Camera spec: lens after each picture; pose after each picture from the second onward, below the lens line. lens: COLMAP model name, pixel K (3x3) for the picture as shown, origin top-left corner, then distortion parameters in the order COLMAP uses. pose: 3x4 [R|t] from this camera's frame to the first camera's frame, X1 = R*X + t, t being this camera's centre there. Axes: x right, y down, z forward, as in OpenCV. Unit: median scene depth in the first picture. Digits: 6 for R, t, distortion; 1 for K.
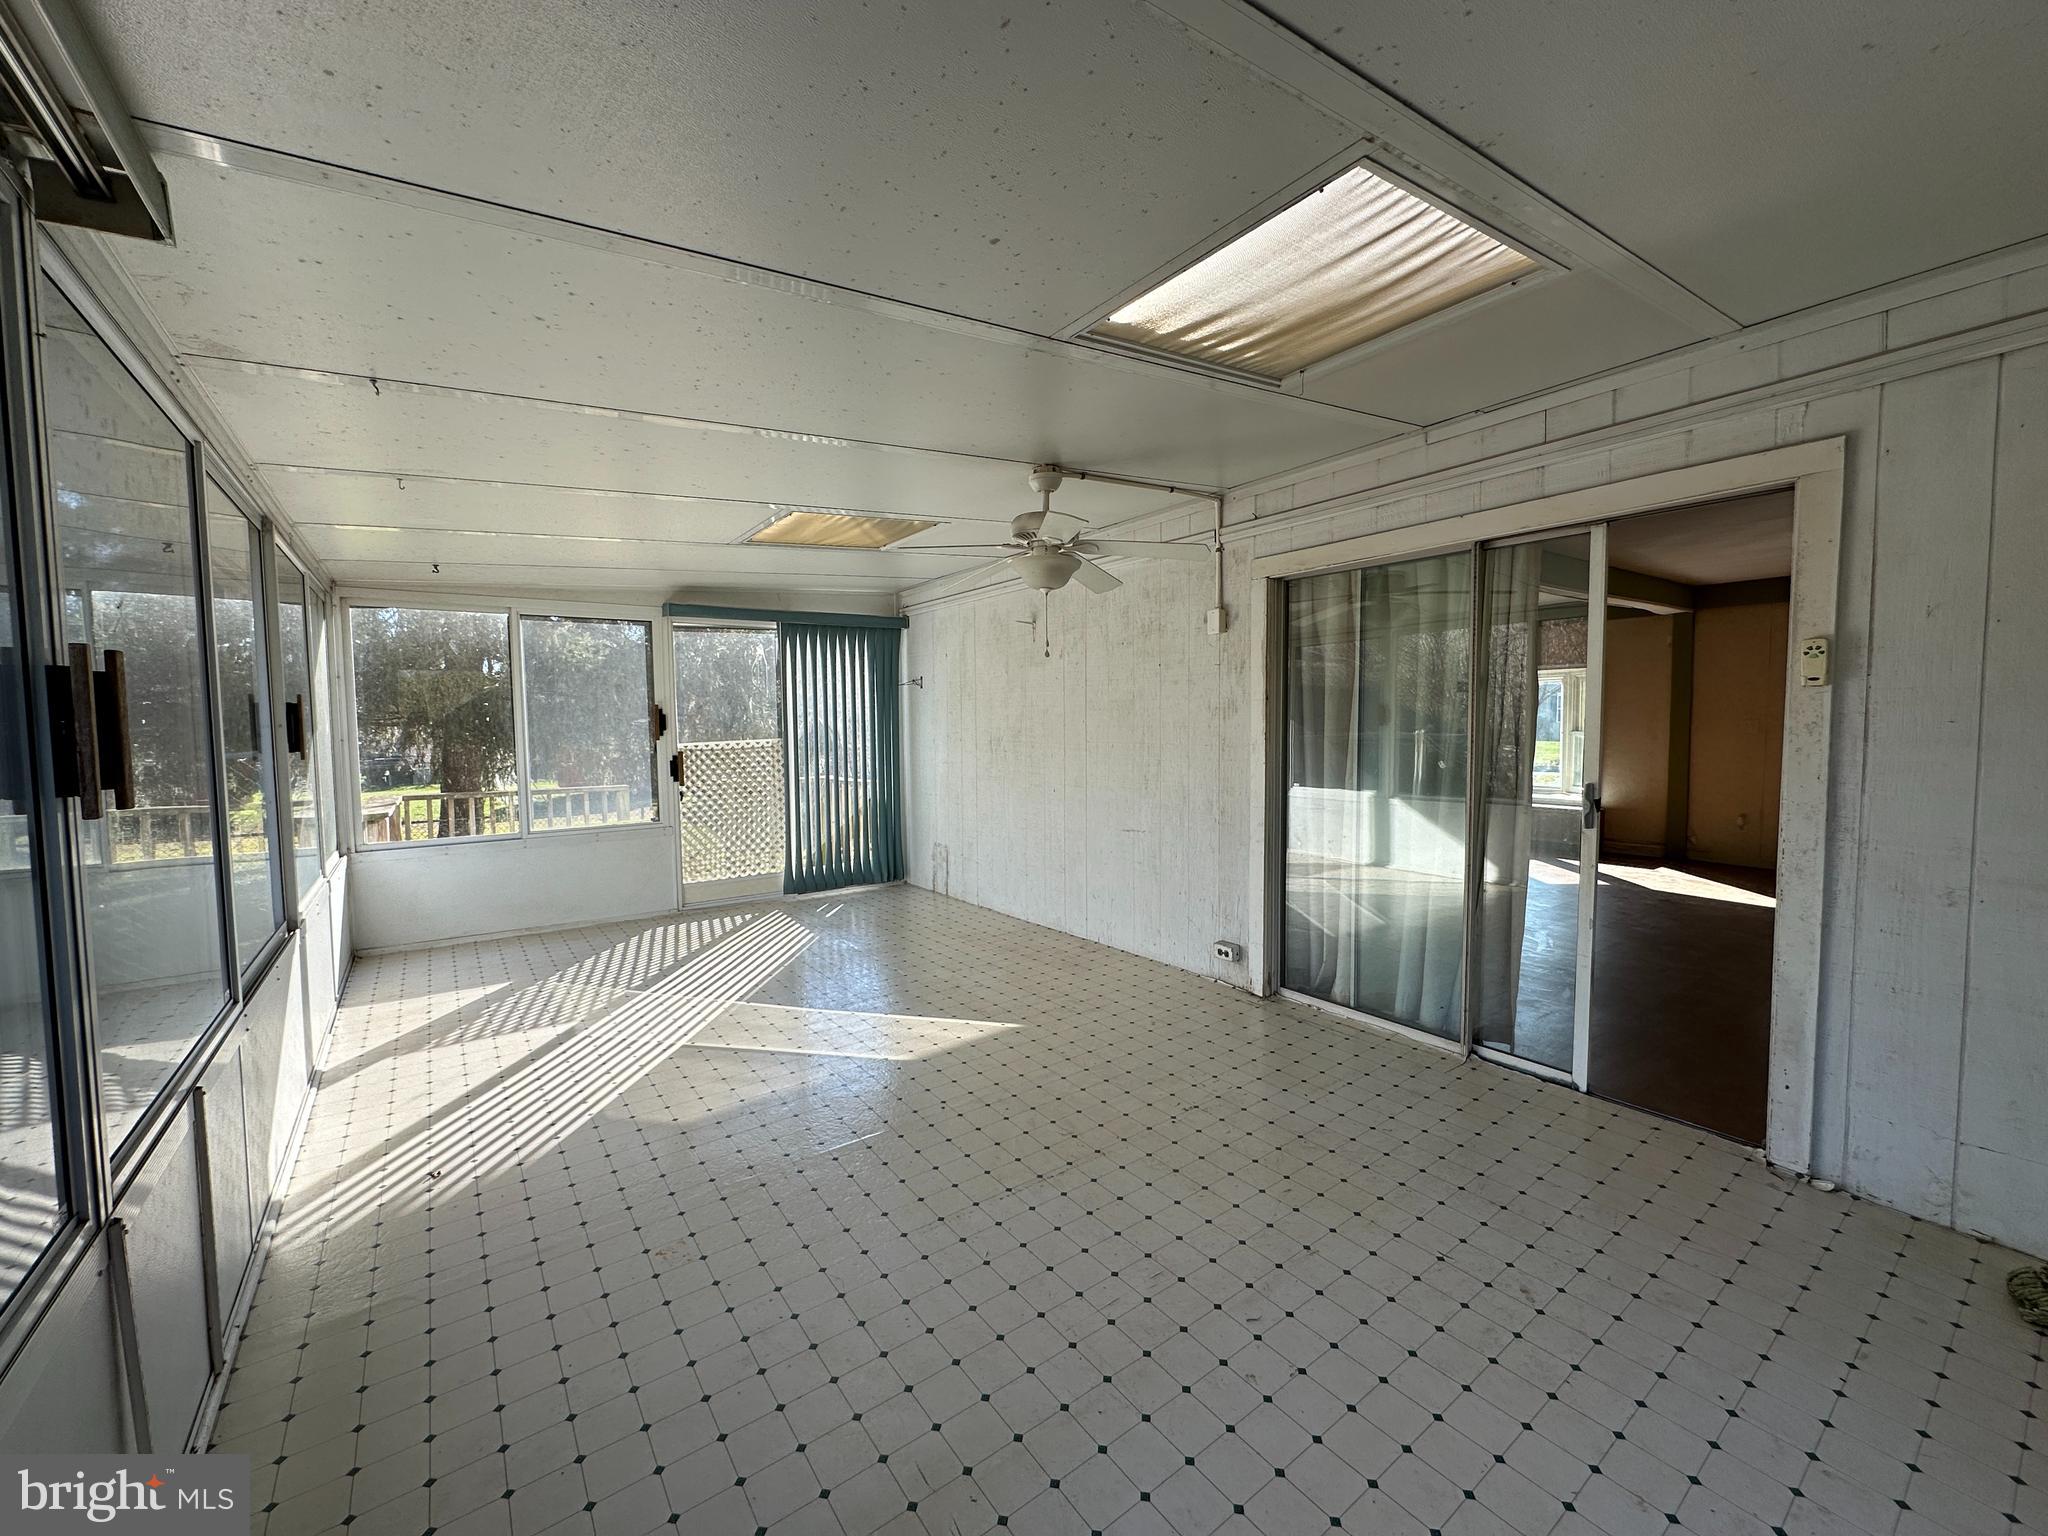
lens RADIAL K [[815.1, 0, 1023.7], [0, 815.1, 764.9], [0, 0, 1]] dist [-0.003483, 0.000447]
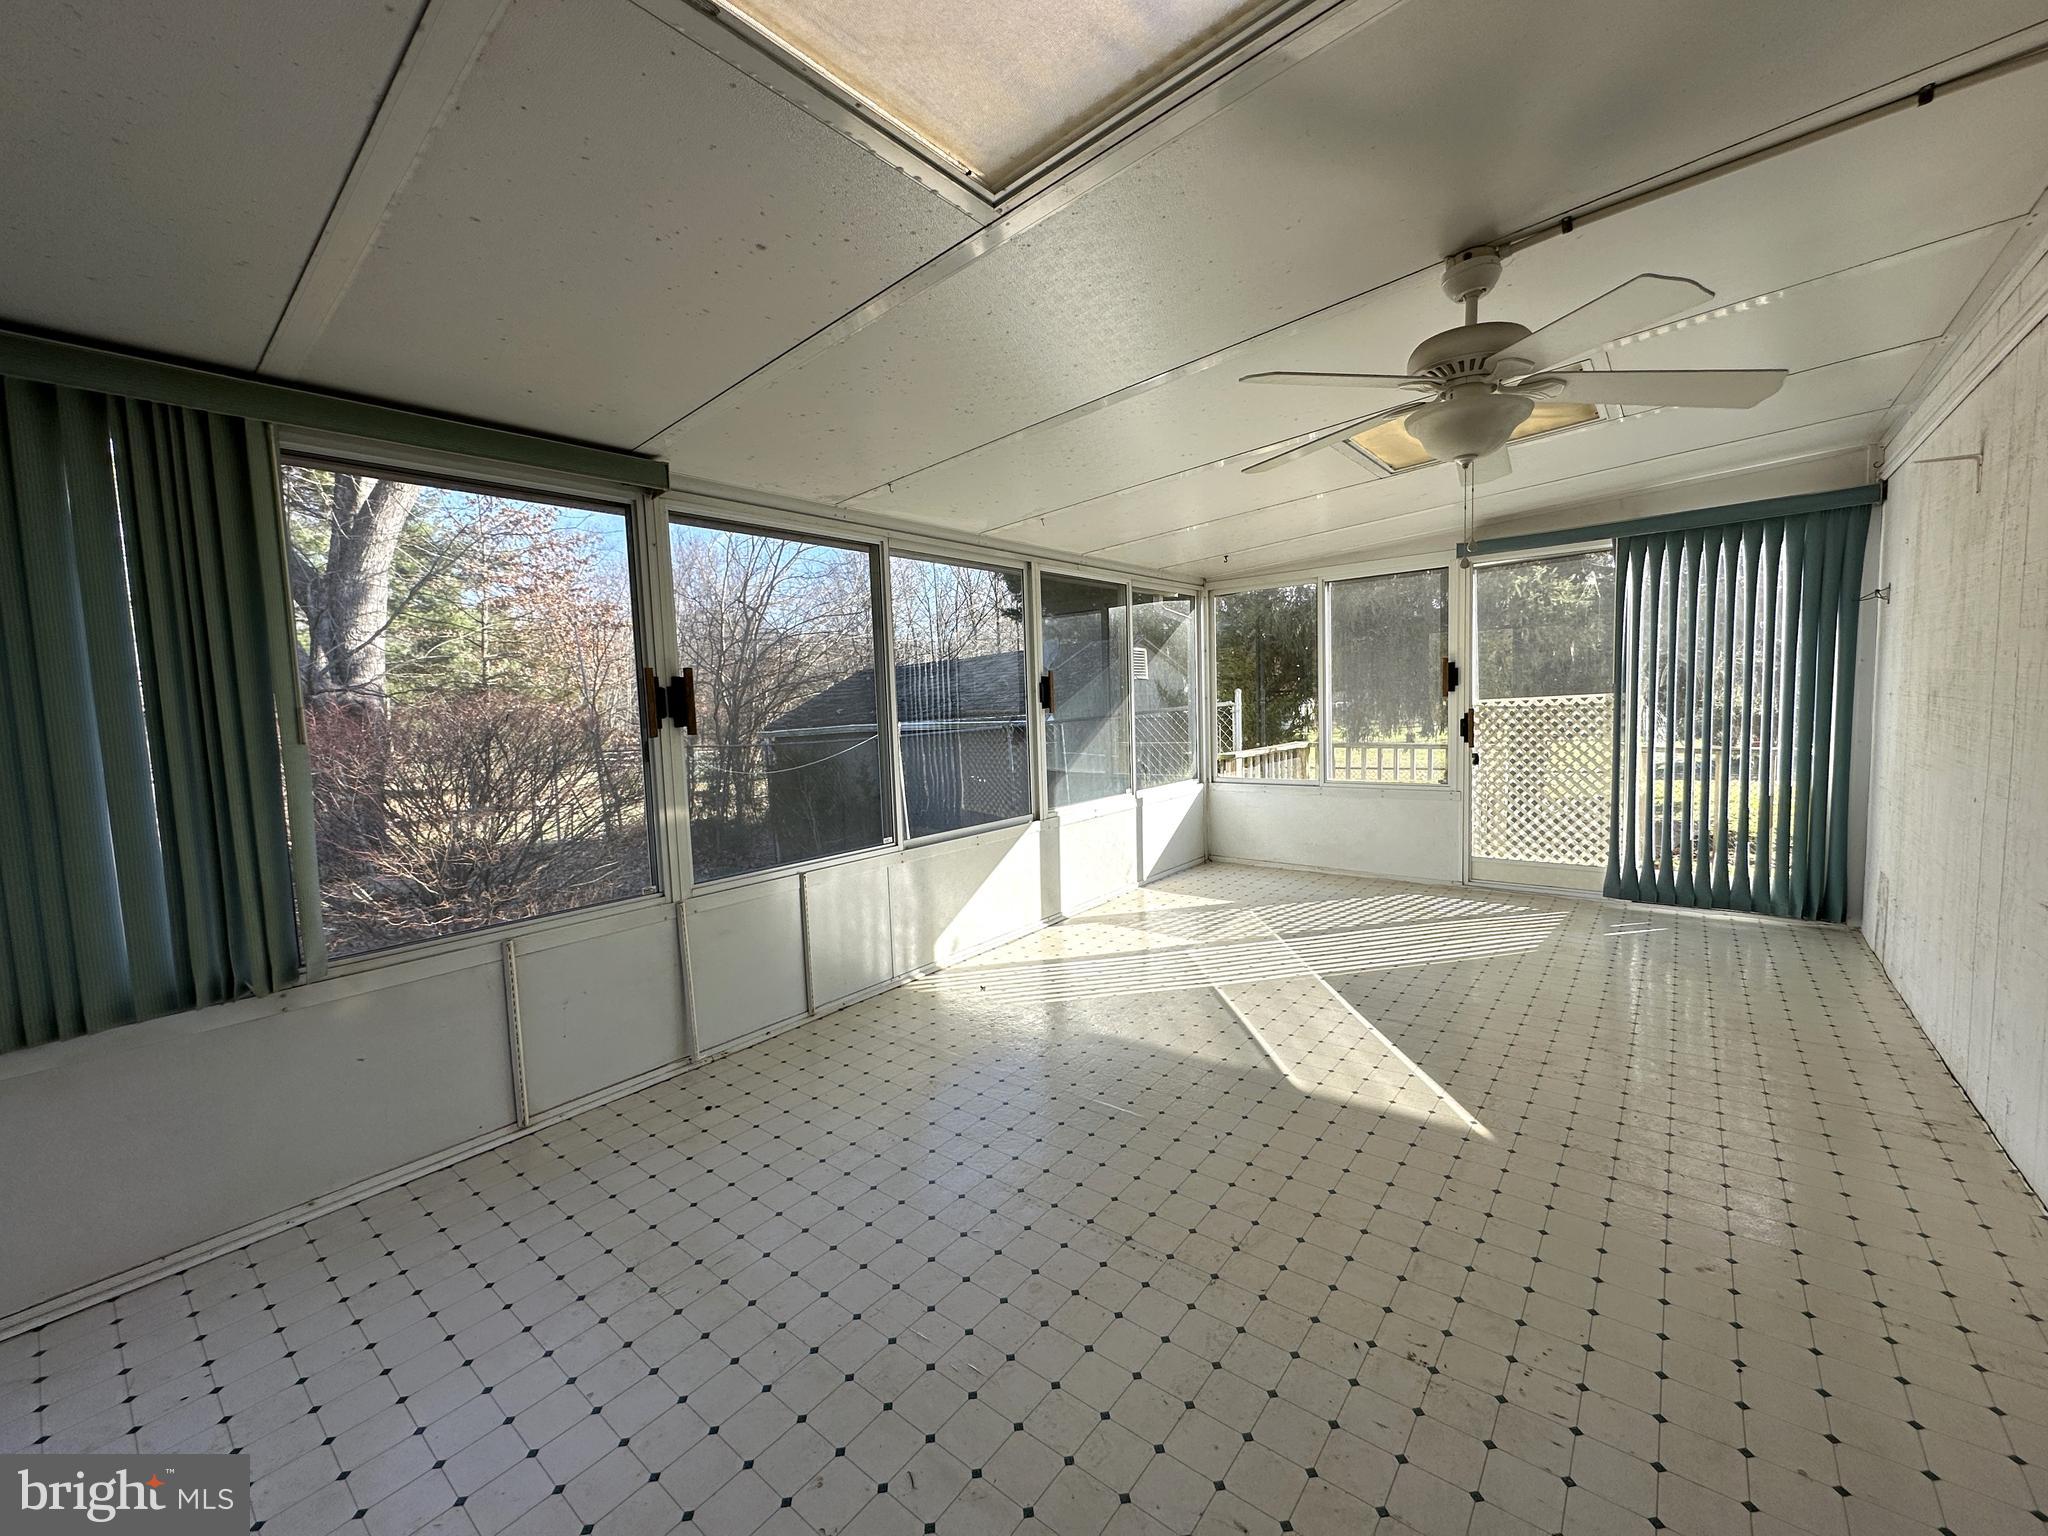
lens RADIAL K [[815.1, 0, 1022.7], [0, 815.1, 765.8], [0, 0, 1]] dist [-0.003483, 0.000447]
pose [[0.258770, 0.079439, -0.962667, 0.506028], [-0.020623, 0.996840, 0.076715, -0.020898], [0.965719, 0.000002, 0.259591, 0.464621]]
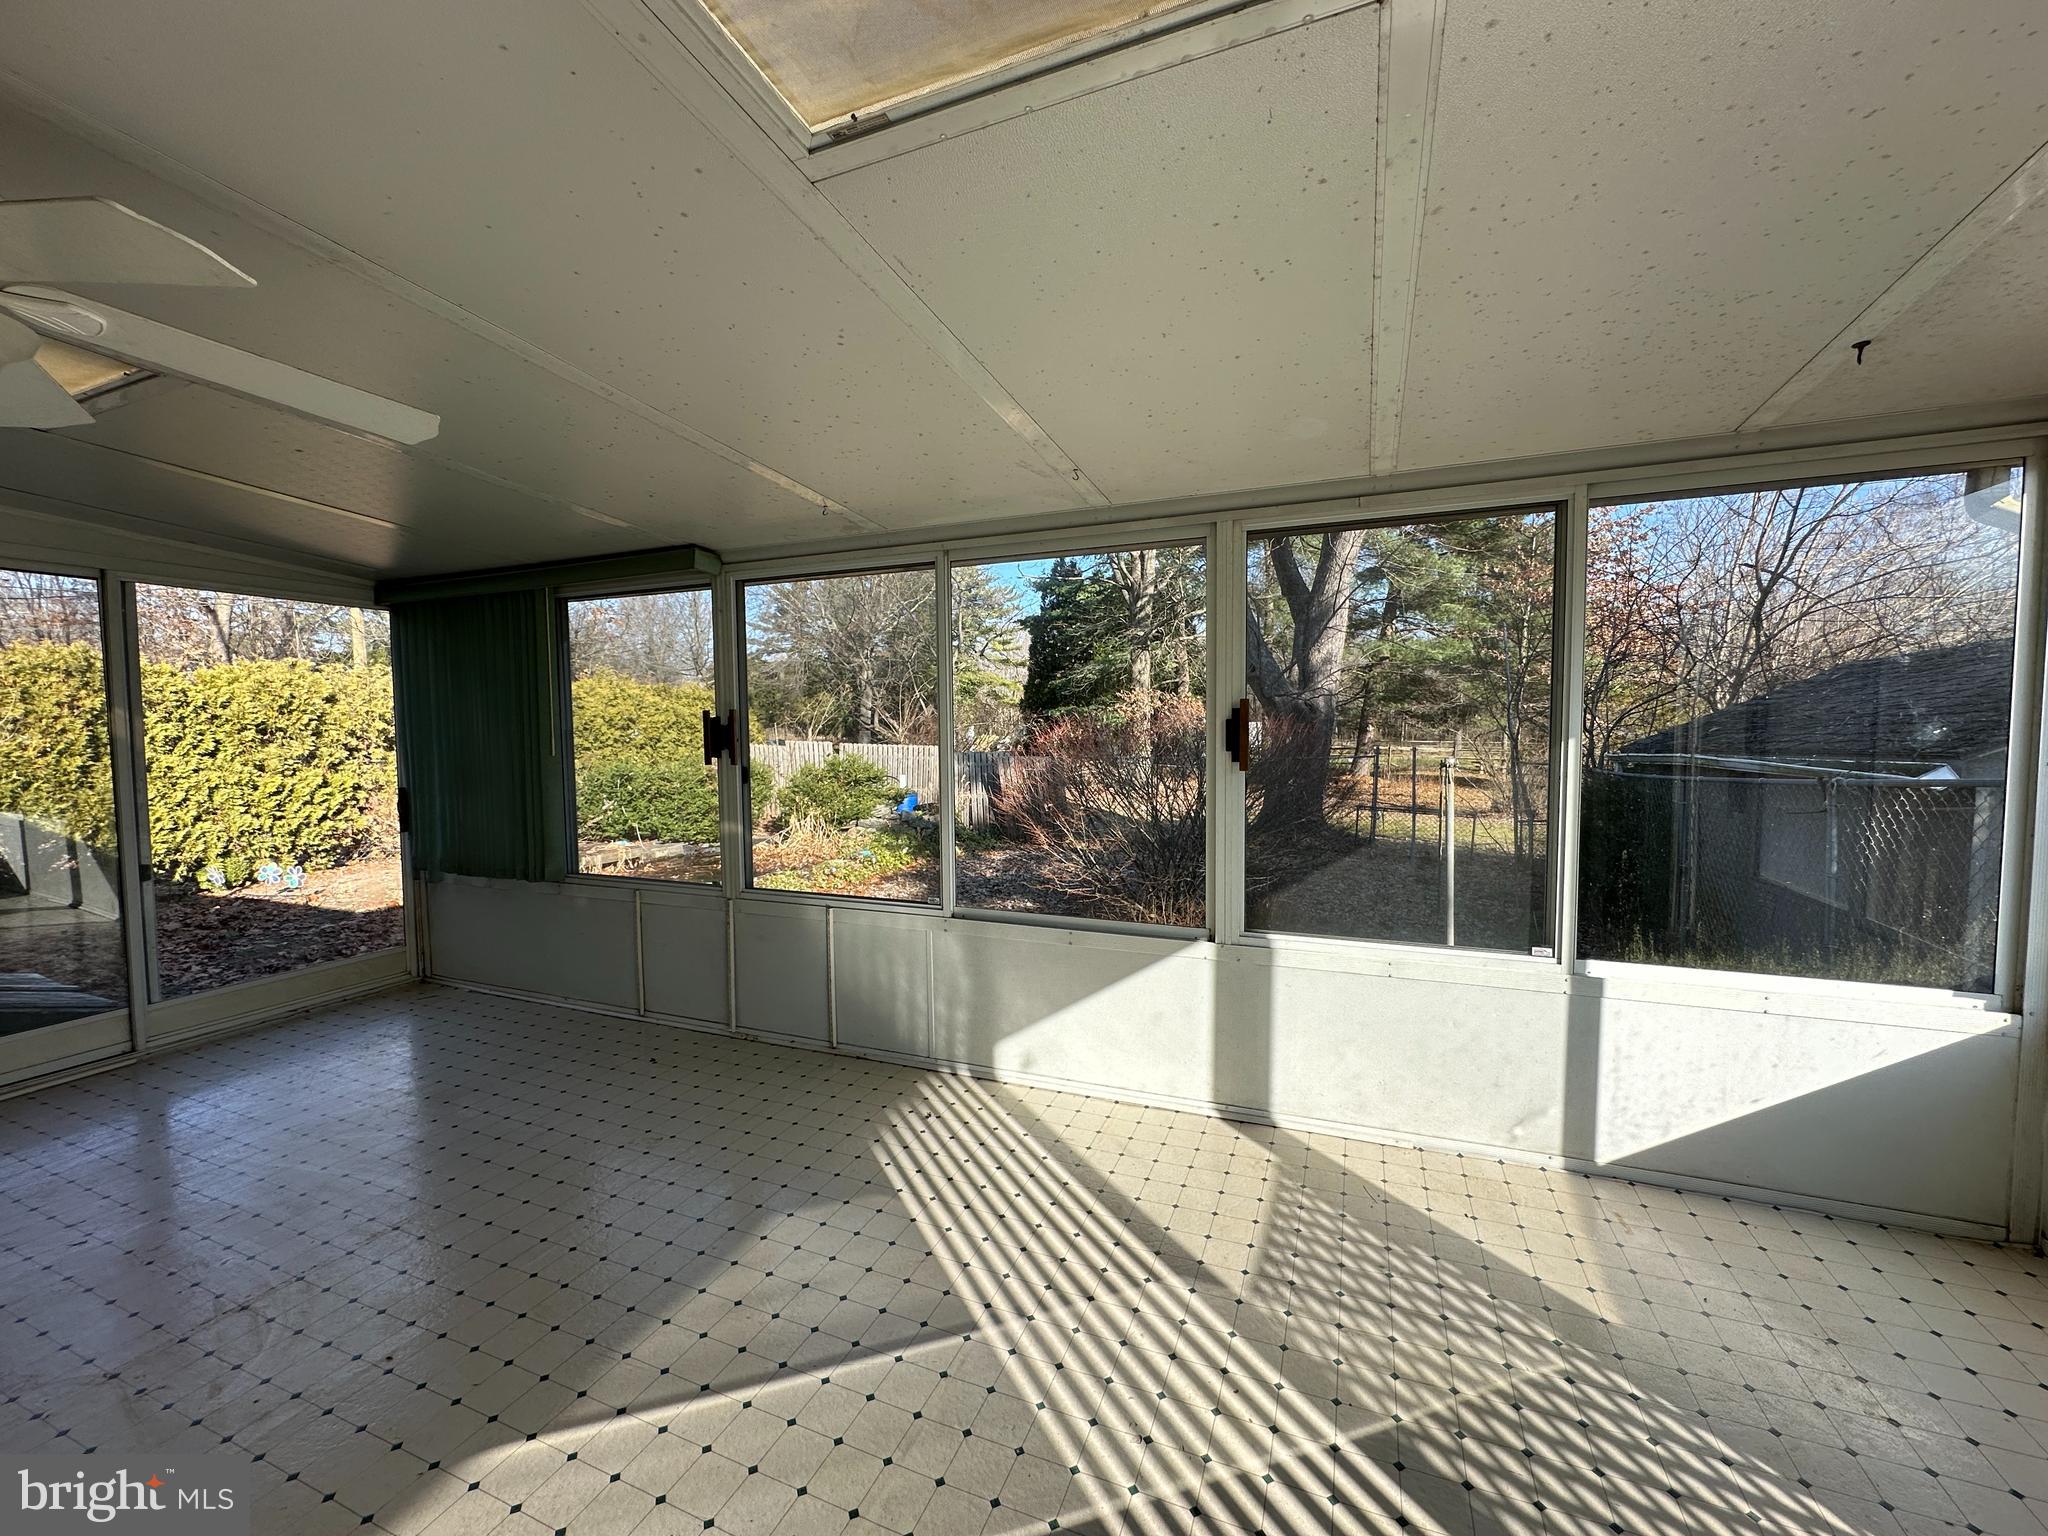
lens RADIAL K [[815.1, 0, 1030.7], [0, 815.1, 777.3], [0, 0, 1]] dist [-0.003483, 0.000447]
pose [[-0.850965, 0.054014, -0.522437, -0.174416], [-0.010312, 0.992788, 0.119439, -0.089604], [0.525121, 0.107026, -0.844271, 1.393660]]
